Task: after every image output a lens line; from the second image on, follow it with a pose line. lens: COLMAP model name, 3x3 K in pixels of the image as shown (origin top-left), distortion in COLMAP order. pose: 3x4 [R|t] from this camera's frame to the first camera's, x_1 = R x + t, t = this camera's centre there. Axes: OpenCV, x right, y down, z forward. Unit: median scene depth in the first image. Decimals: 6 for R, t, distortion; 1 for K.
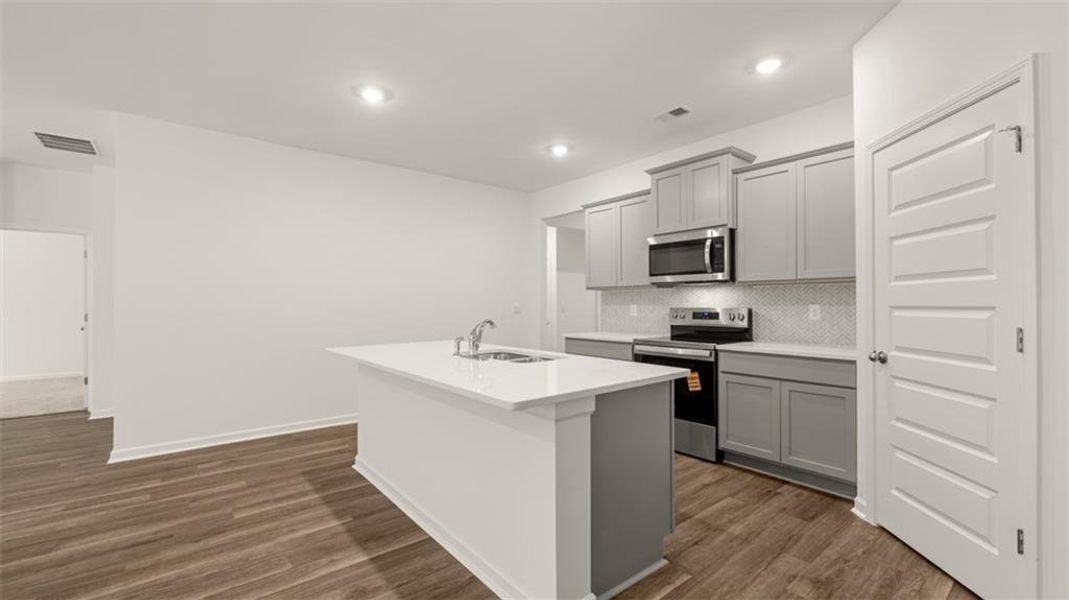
lens RADIAL K [[444.1, 0, 534.8], [0, 444.1, 303.2], [0, 0, 1]] dist [-0.000262, 0.000045]
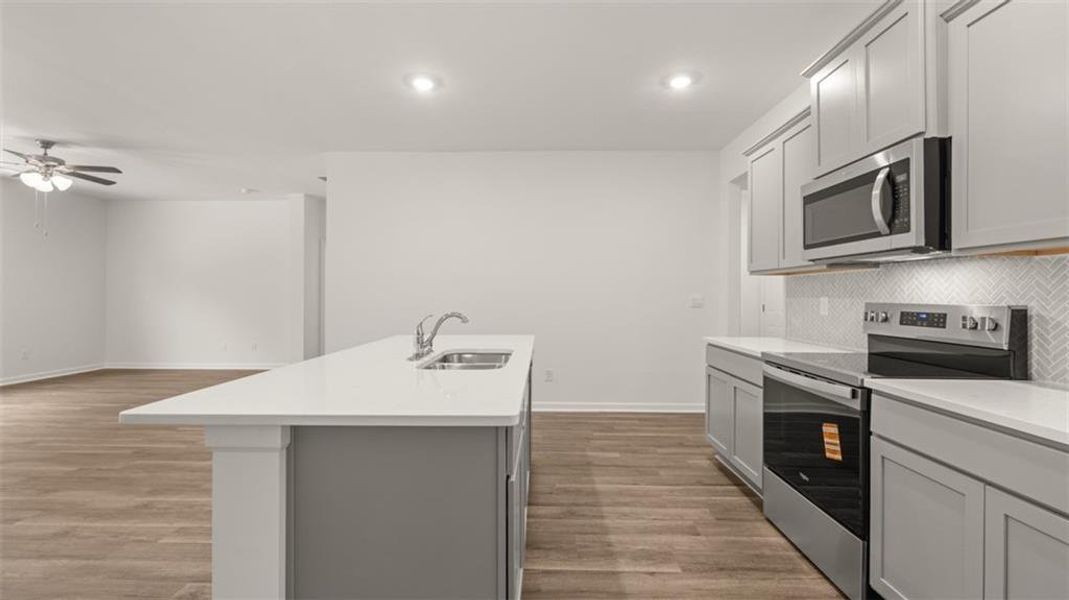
lens RADIAL K [[450.7, 0, 534.5], [0, 450.7, 300.0], [0, 0, 1]] dist [0.000972, 0.000094]
pose [[0.759216, 0.011997, -0.650728, 0.435141], [-0.003751, 0.999894, 0.014059, 0.000062], [0.650828, -0.008233, 0.759181, 0.355558]]
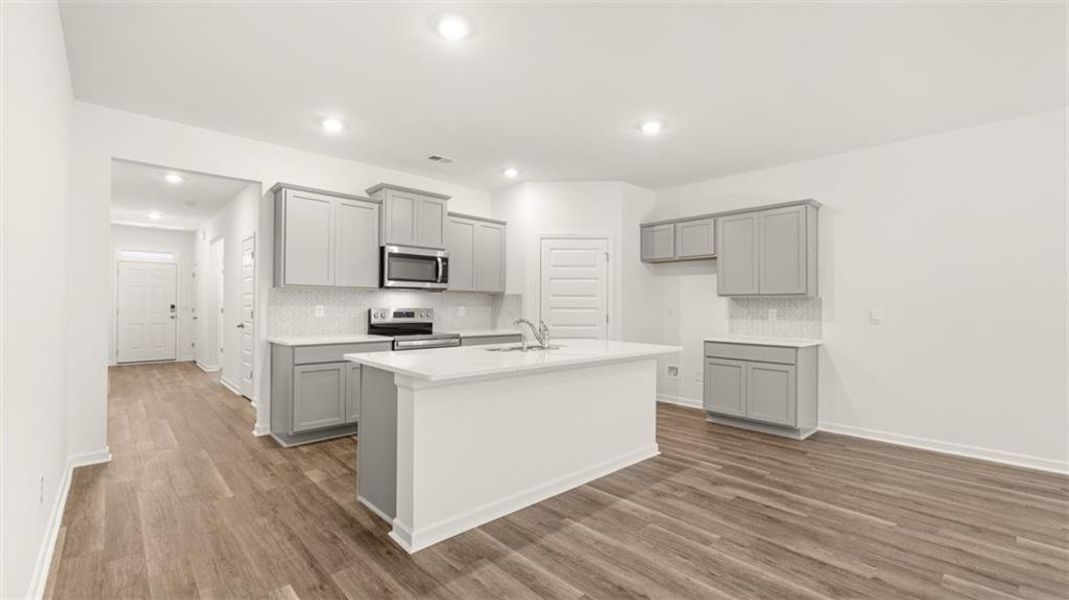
lens RADIAL K [[450.7, 0, 534.5], [0, 450.7, 300.0], [0, 0, 1]] dist [0.000972, 0.000094]
pose [[-0.064472, 0.014988, 0.997807, -1.023168], [-0.010115, 0.999826, -0.015672, 0.003387], [-0.997868, -0.011104, -0.064309, 0.812849]]
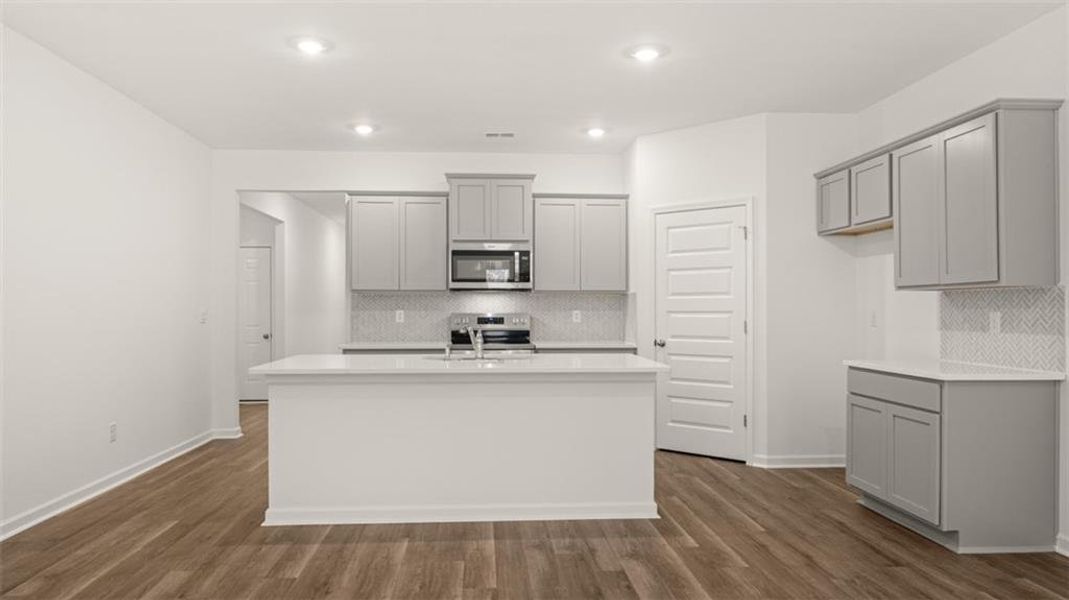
lens RADIAL K [[689.1, 0, 531.1], [0, 689.1, 306.8], [0, 0, 1]] dist [-0.000251, -0.000335]
pose [[0.576294, 0.005827, 0.817222, -1.029463], [-0.003834, 0.999983, -0.004426, 0.002533], [-0.817233, -0.000582, 0.576307, -0.033357]]
